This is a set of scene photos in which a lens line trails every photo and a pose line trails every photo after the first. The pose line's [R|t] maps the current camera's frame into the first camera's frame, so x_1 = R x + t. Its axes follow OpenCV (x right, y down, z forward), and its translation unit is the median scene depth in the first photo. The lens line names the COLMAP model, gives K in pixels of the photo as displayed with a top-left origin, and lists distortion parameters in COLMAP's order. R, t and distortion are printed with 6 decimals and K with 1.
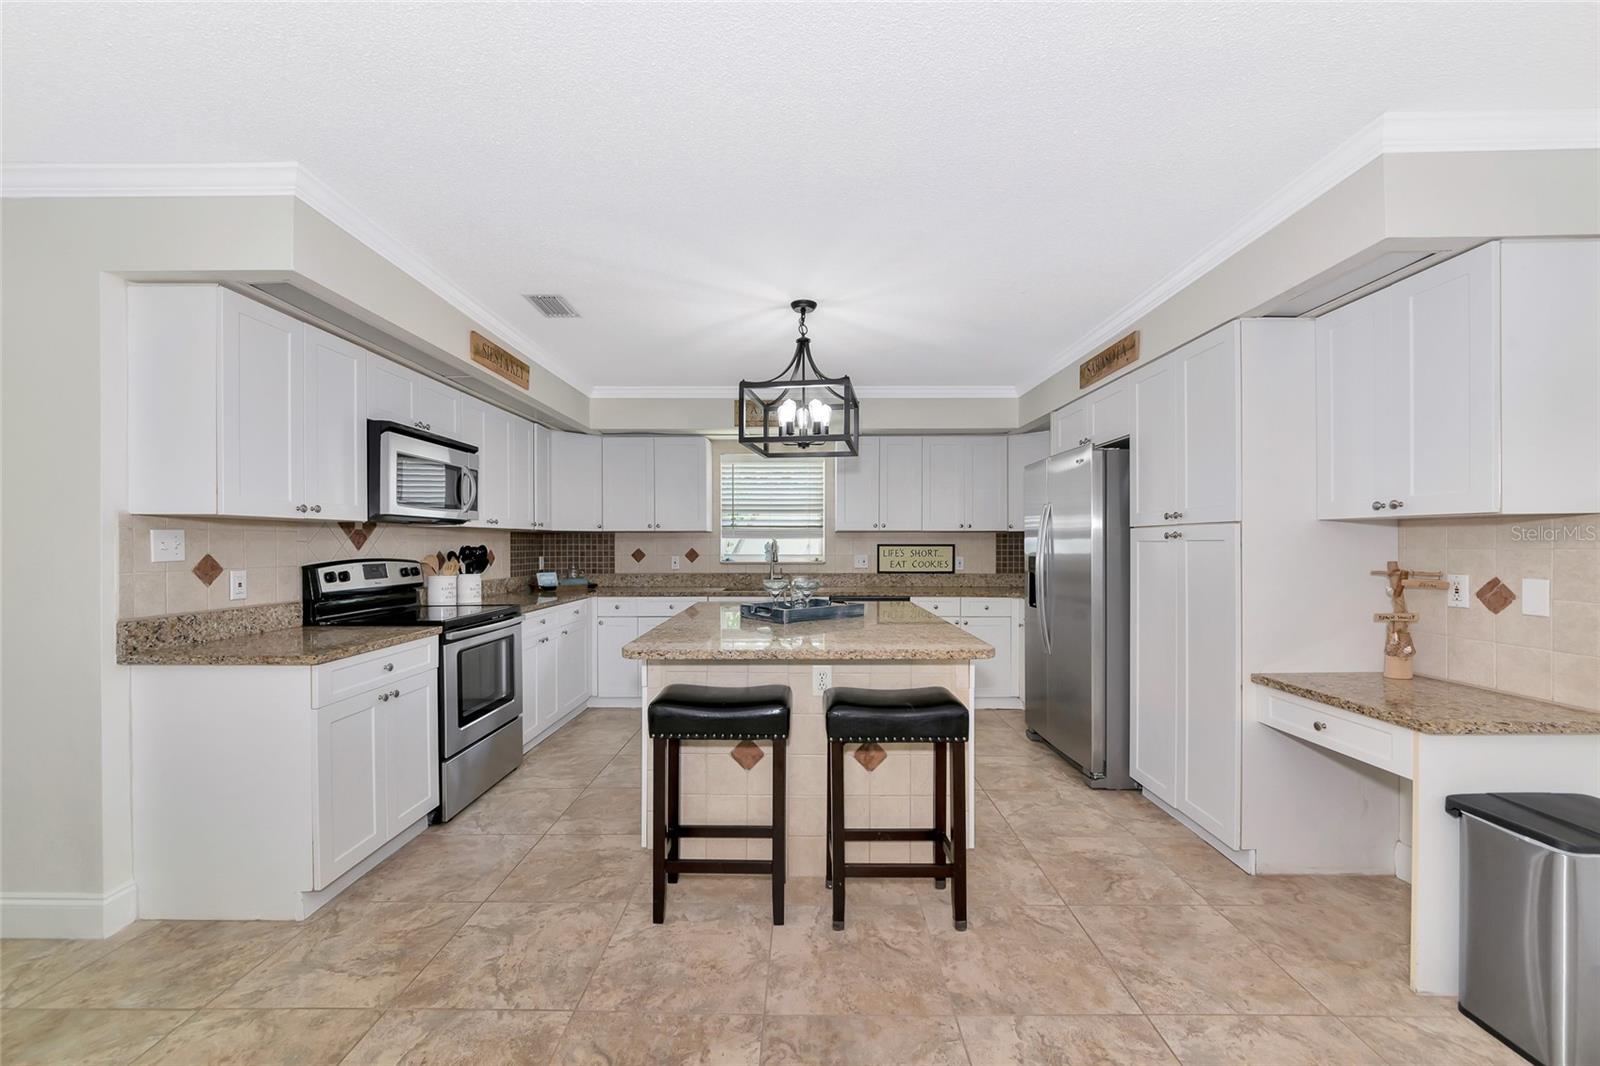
lens RADIAL K [[640.9, 0, 796.5], [0, 640.9, 537.0], [0, 0, 1]] dist [0.000116, -0.000034]
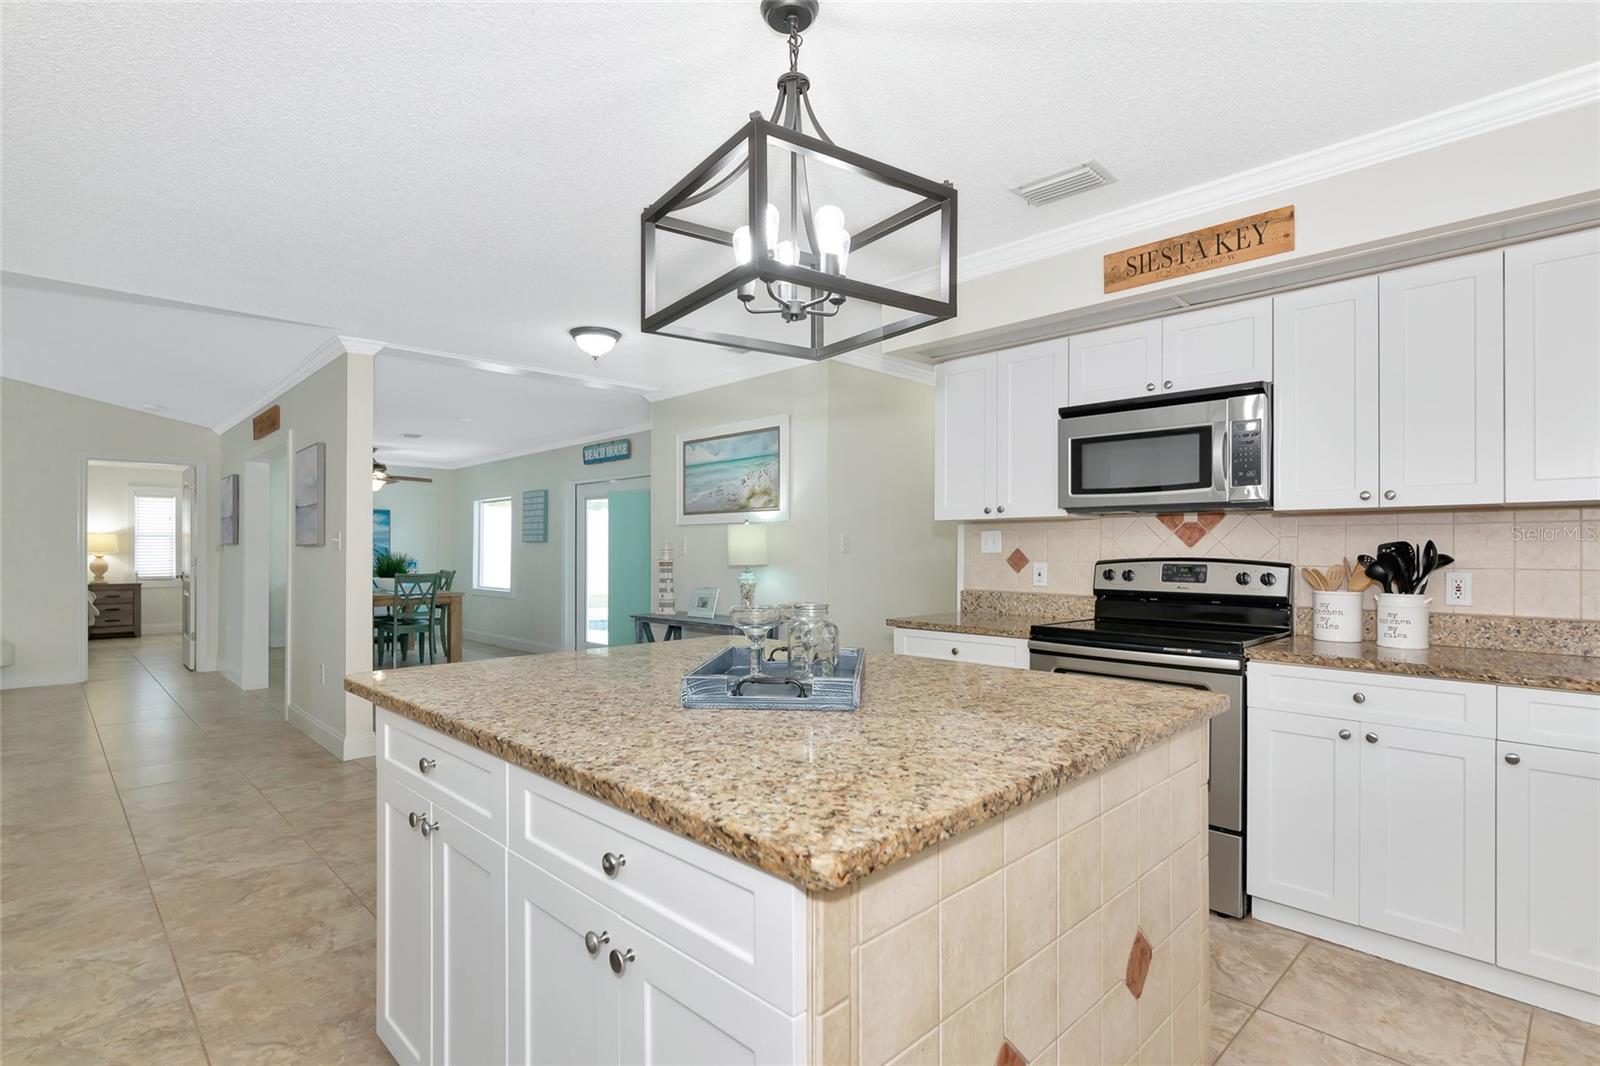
lens RADIAL K [[808.5, 0, 807.8], [0, 808.5, 547.9], [0, 0, 1]] dist [0.002523, 0.000537]
pose [[-0.717546, -0.005257, -0.696492, 0.501794], [0.001307, 0.999960, -0.008895, 0.037261], [0.696510, -0.007293, -0.717510, 1.770201]]
